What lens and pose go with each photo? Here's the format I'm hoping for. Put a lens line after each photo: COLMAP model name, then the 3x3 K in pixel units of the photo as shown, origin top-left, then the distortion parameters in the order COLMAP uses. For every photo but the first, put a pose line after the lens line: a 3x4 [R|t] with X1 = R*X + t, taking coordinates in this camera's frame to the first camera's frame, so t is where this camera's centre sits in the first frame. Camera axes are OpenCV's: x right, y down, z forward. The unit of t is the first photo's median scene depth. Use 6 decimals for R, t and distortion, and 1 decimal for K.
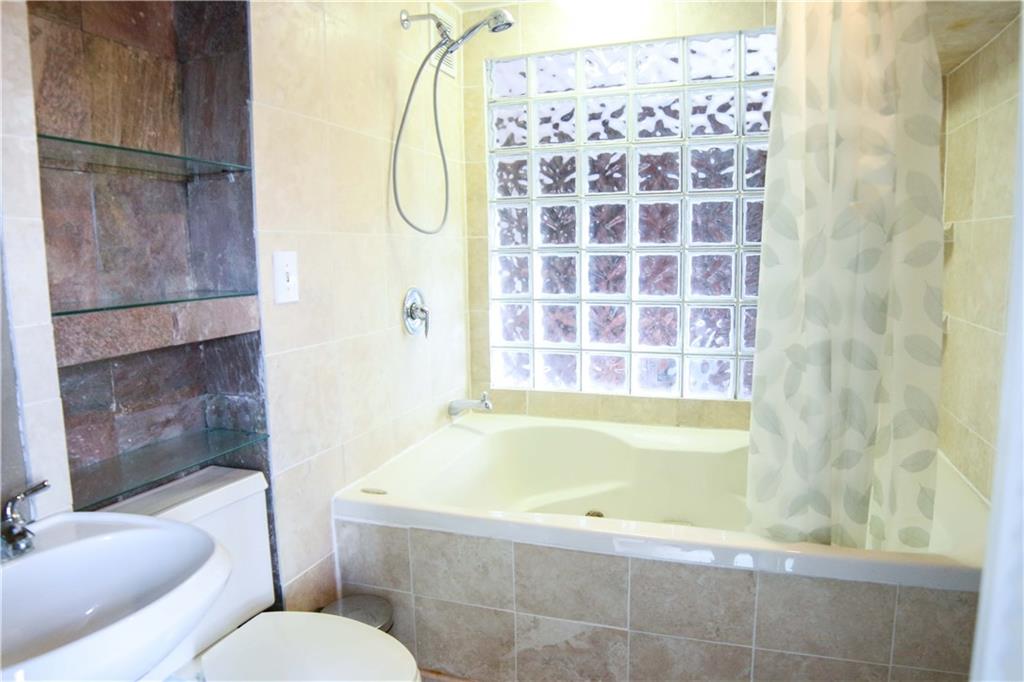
lens RADIAL K [[669.9, 0, 536.6], [0, 669.9, 334.1], [0, 0, 1]] dist [-0.107364, 0.030422]
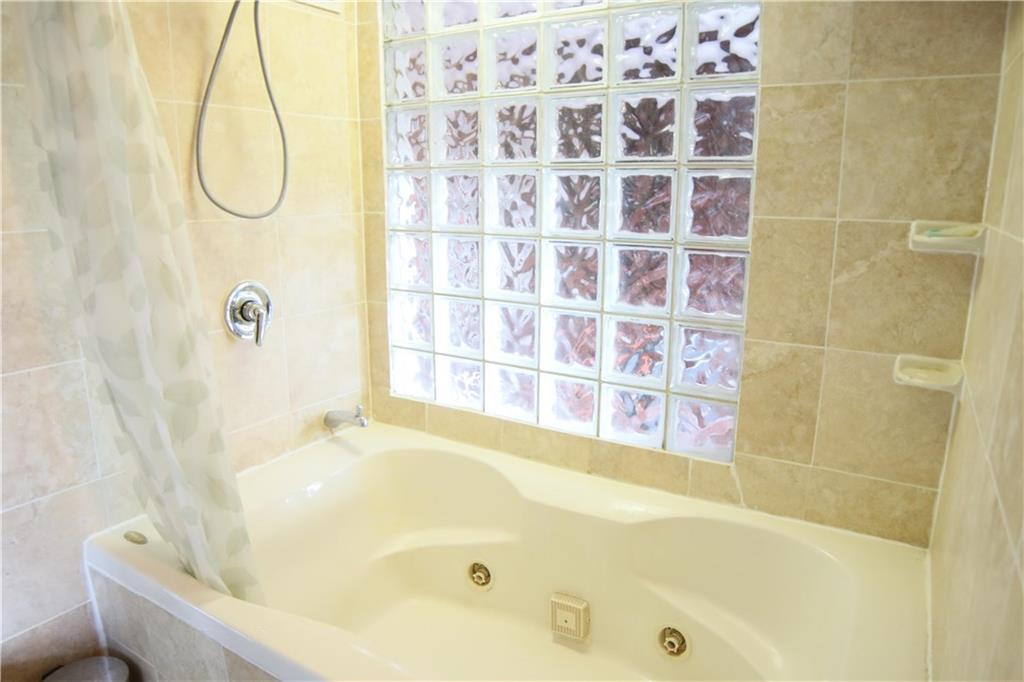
lens RADIAL K [[669.9, 0, 509.8], [0, 669.9, 345.3], [0, 0, 1]] dist [-0.107364, 0.030422]
pose [[0.974097, 0.069448, -0.215202, 0.267445], [-0.047740, 0.993380, 0.104484, -0.079711], [0.221034, -0.091504, 0.970964, 0.243142]]
